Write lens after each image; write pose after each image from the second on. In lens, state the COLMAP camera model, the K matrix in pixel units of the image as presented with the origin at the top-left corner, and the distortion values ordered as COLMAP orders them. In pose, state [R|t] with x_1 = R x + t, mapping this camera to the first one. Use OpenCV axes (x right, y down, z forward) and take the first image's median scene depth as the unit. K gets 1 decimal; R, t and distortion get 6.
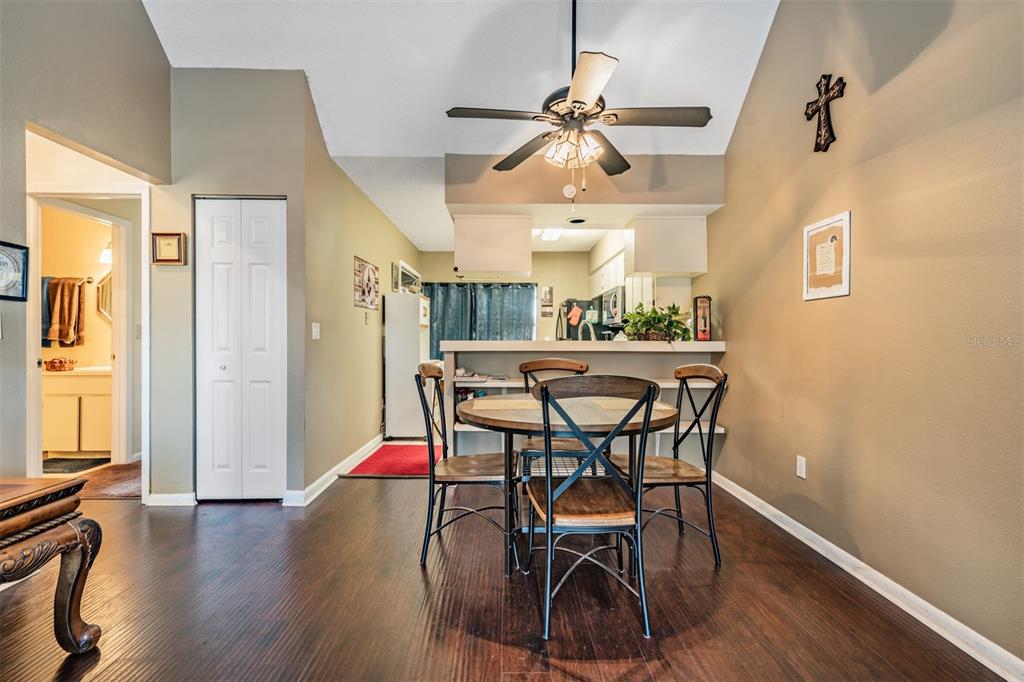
lens RADIAL K [[460.1, 0, 510.3], [0, 460.1, 338.4], [0, 0, 1]] dist [0.001845, 0.001412]
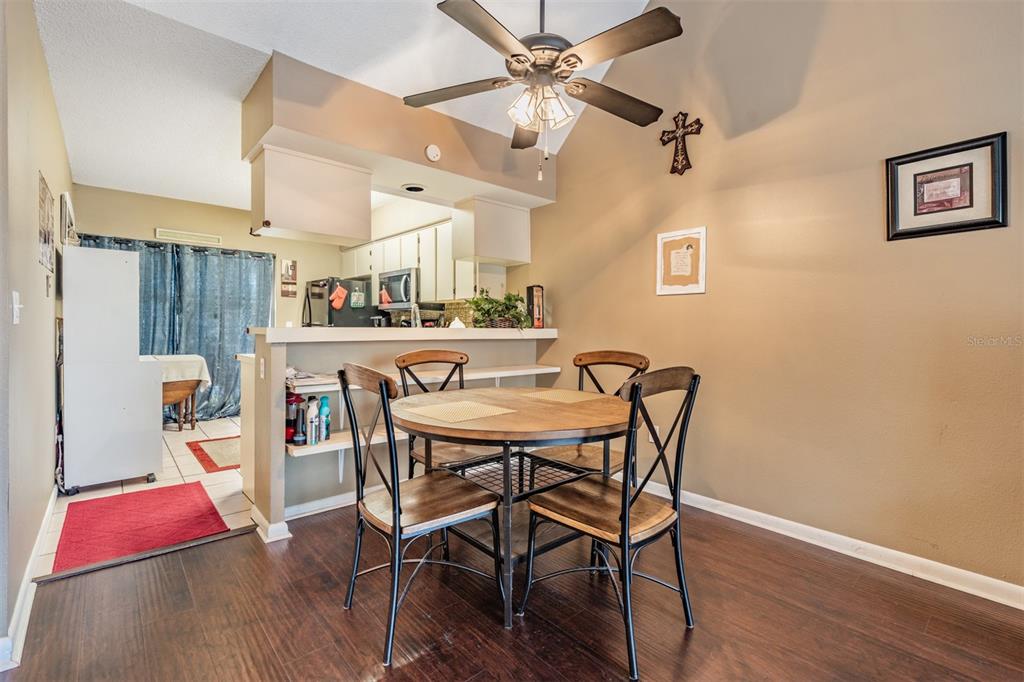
lens RADIAL K [[460.1, 0, 518.2], [0, 460.1, 330.0], [0, 0, 1]] dist [0.001845, 0.001412]
pose [[0.752601, -0.001803, 0.658474, -0.359529], [-0.007599, 0.999906, 0.011423, -0.002215], [-0.658433, -0.013601, 0.752516, 0.283466]]
